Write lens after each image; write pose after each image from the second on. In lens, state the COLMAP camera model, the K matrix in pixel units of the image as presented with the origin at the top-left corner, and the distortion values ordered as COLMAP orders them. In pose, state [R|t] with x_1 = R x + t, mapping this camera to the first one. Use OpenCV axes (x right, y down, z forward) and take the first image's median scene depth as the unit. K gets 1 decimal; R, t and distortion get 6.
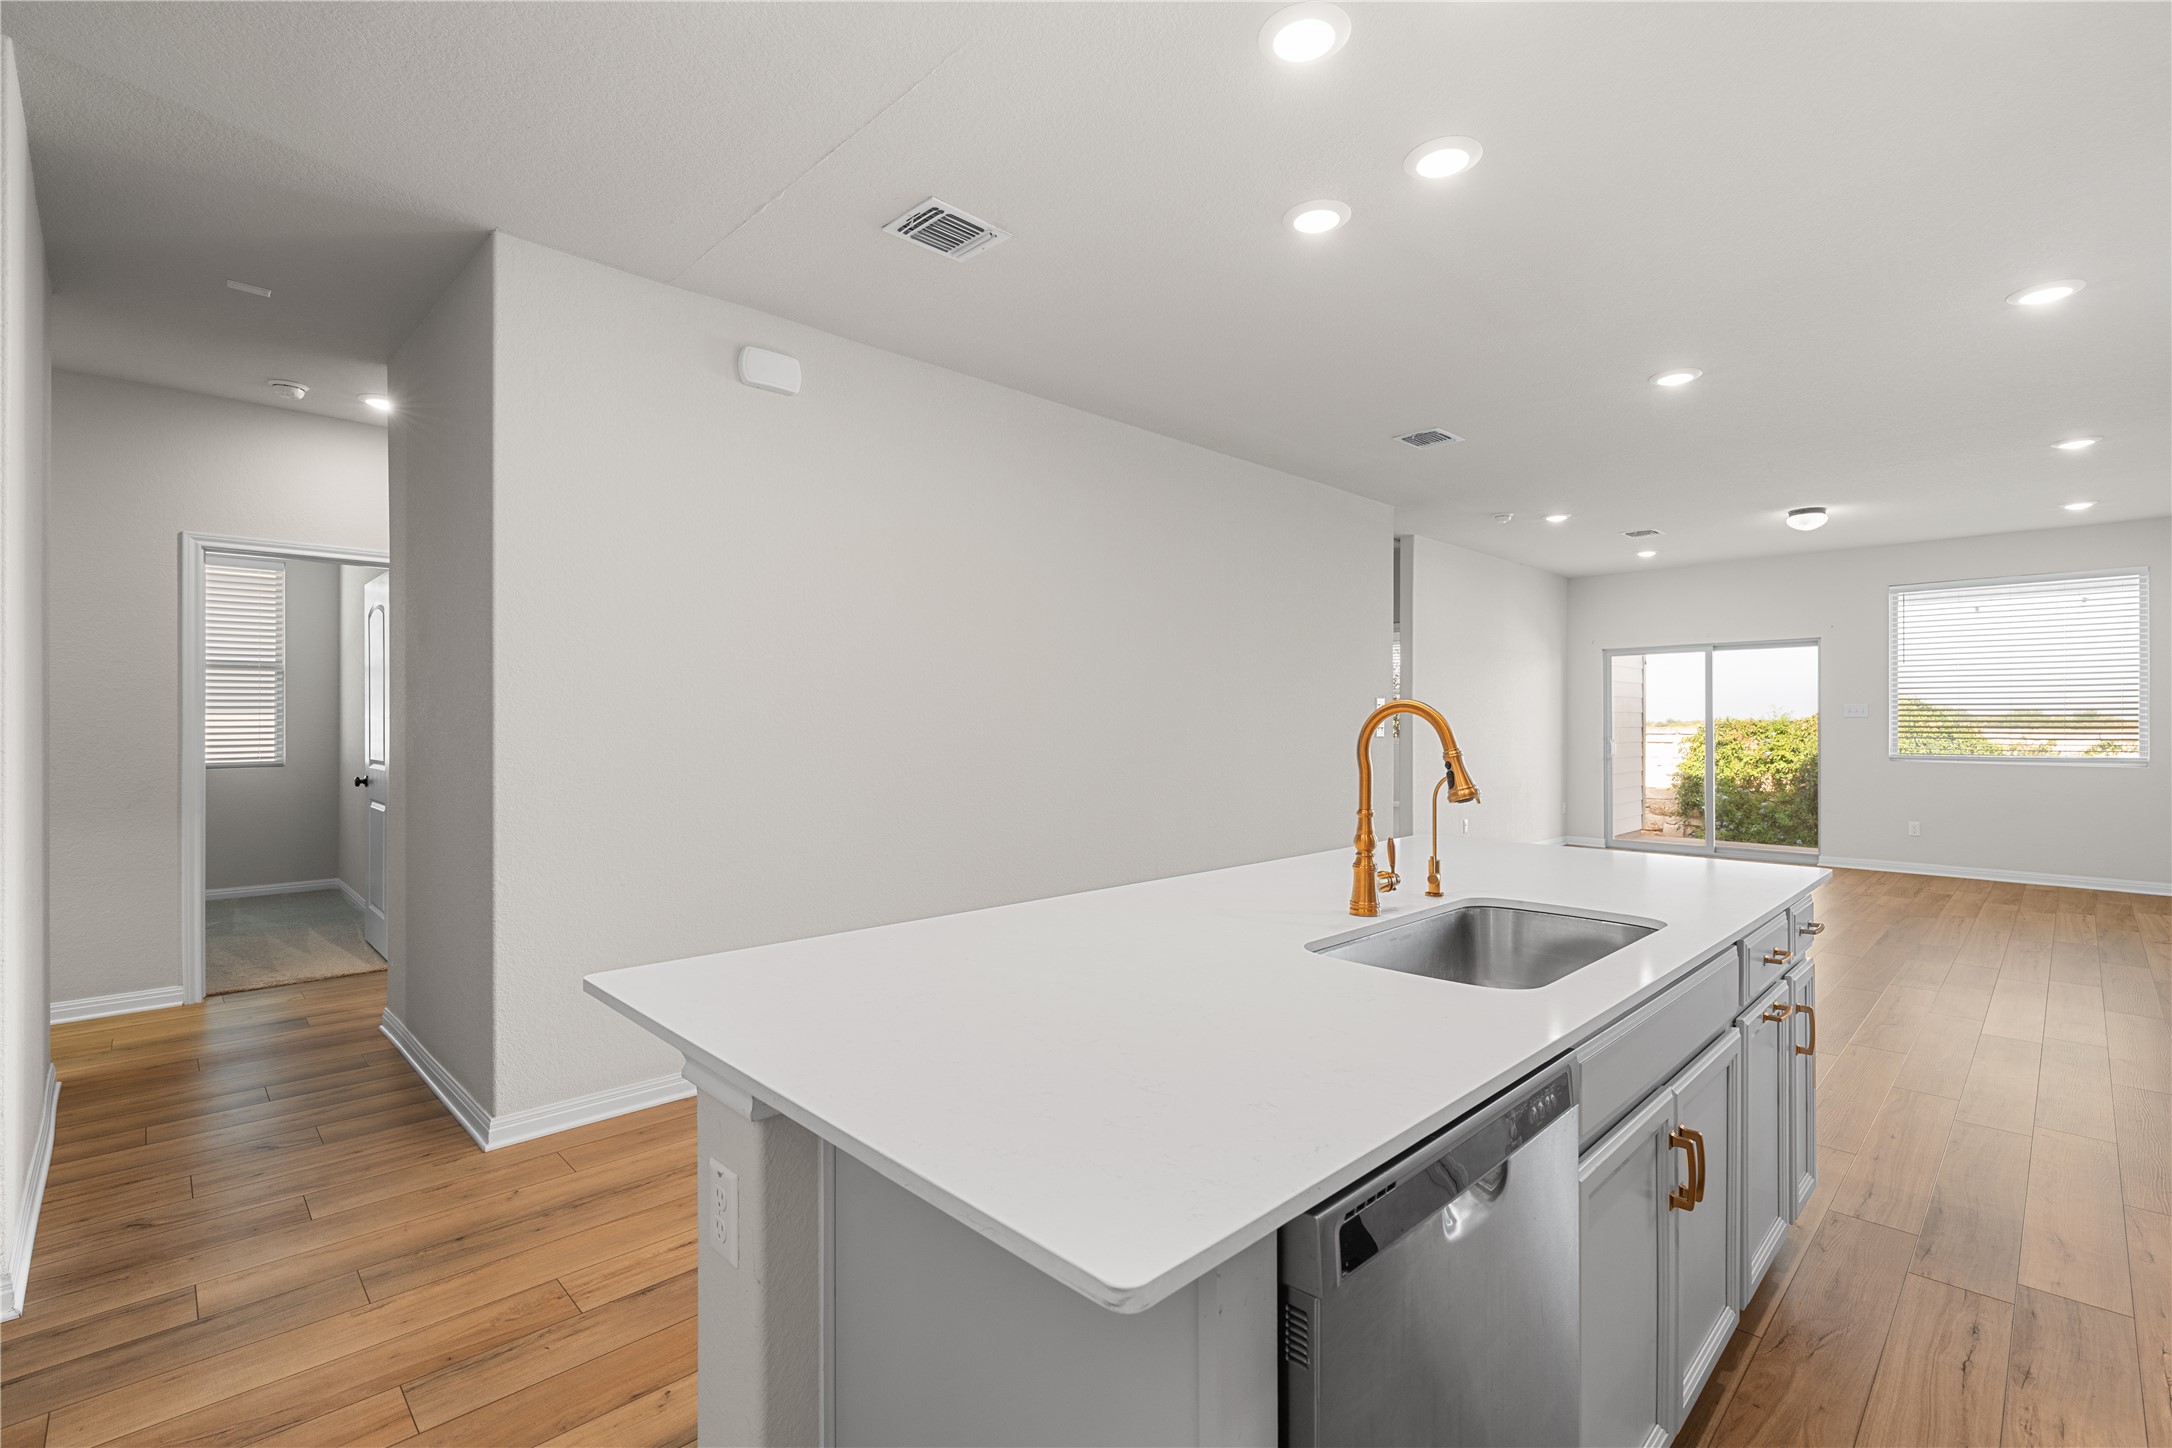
lens RADIAL K [[974.9, 0, 1079.2], [0, 974.9, 725.9], [0, 0, 1]] dist [-0.001367, 0.000936]
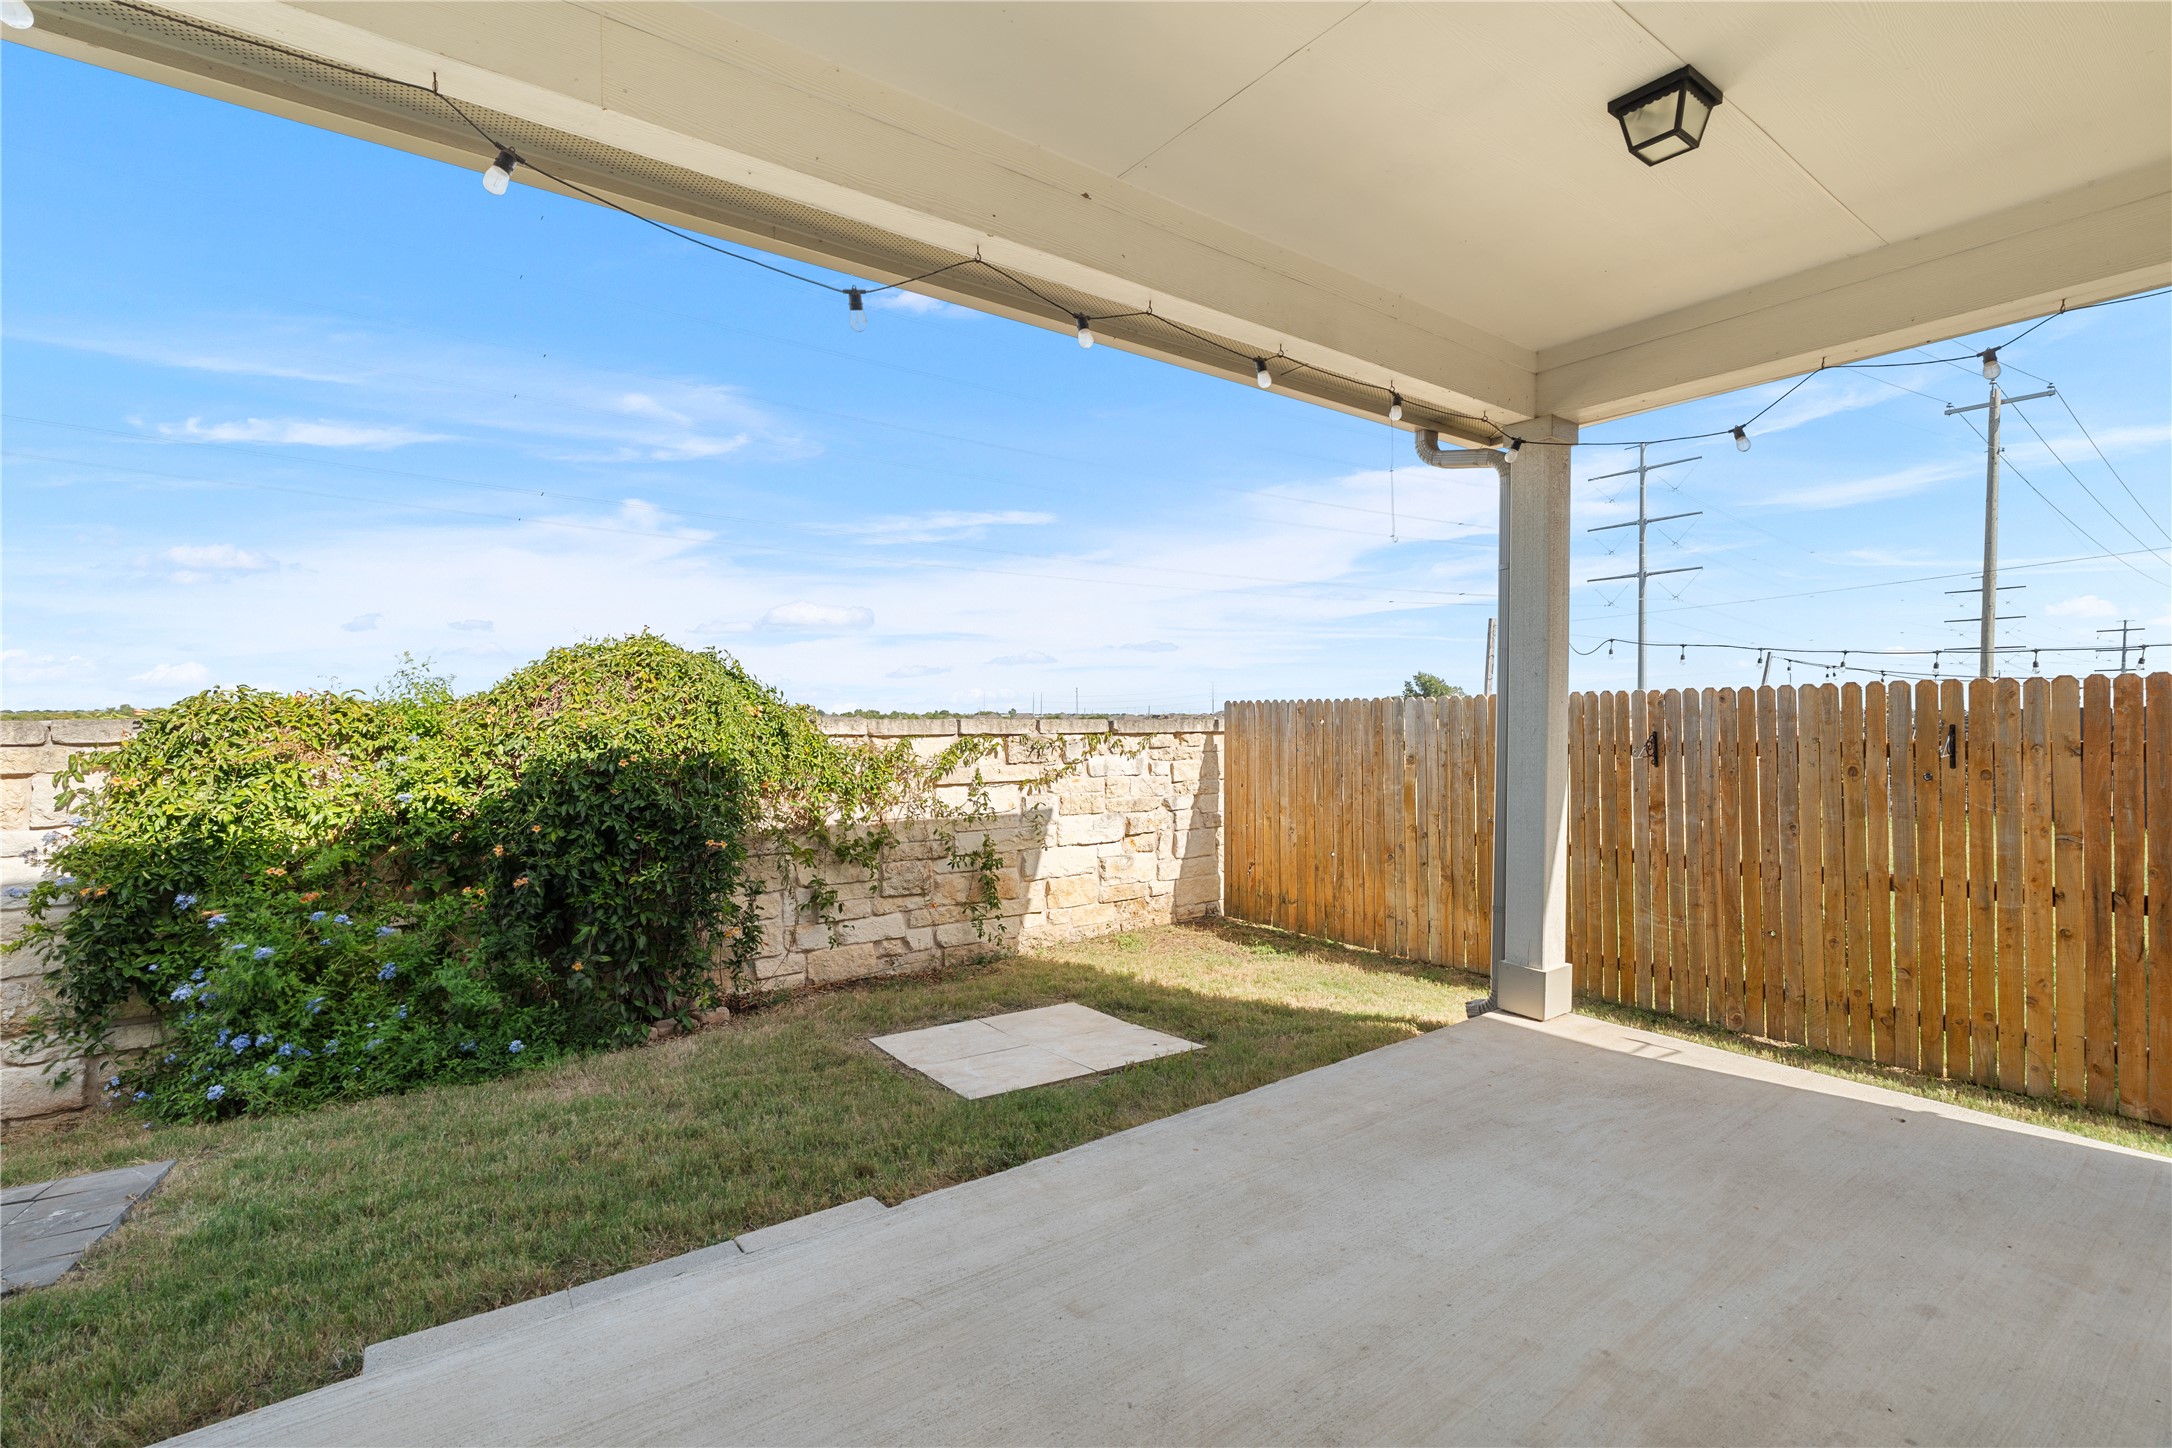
lens RADIAL K [[974.9, 0, 1083.4], [0, 974.9, 717.2], [0, 0, 1]] dist [-0.001367, 0.000936]
pose [[0.148022, -0.005483, 0.988969, 0.559389], [0.005914, 0.999972, 0.004658, 0.001767], [-0.988966, 0.005160, 0.148050, 0.978870]]
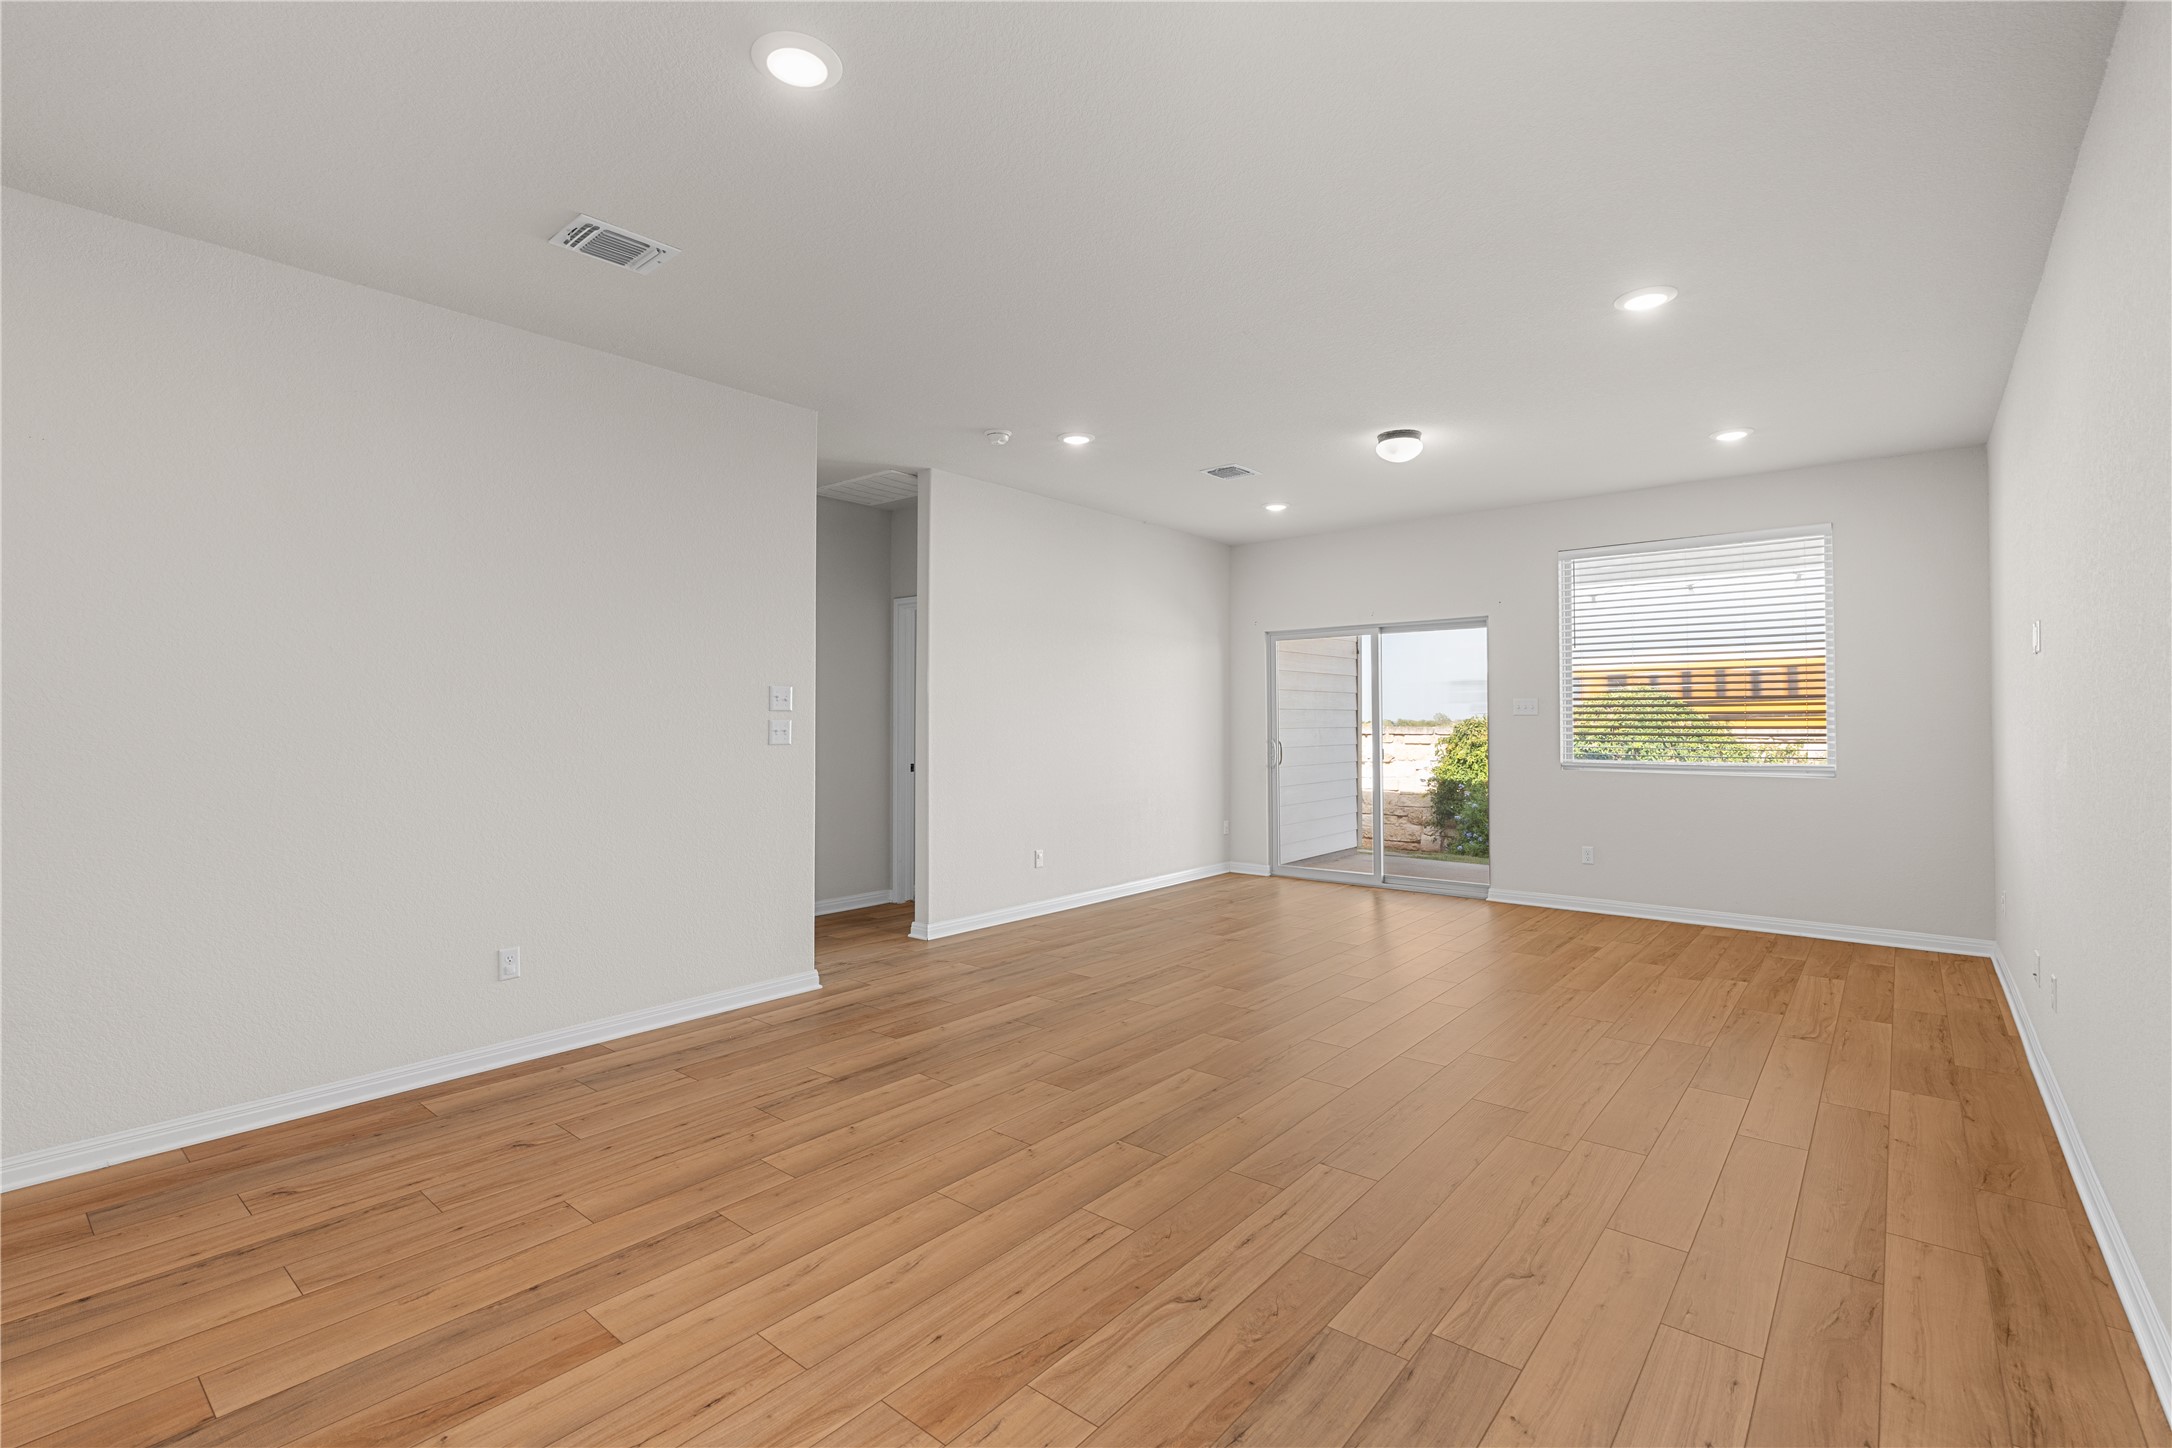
lens RADIAL K [[974.9, 0, 1094.6], [0, 974.9, 717.0], [0, 0, 1]] dist [-0.001367, 0.000936]
pose [[0.994684, -0.001661, 0.102963, 0.312193], [0.002520, 0.999963, -0.008218, -0.001657], [-0.102946, 0.008434, 0.994651, 0.206637]]
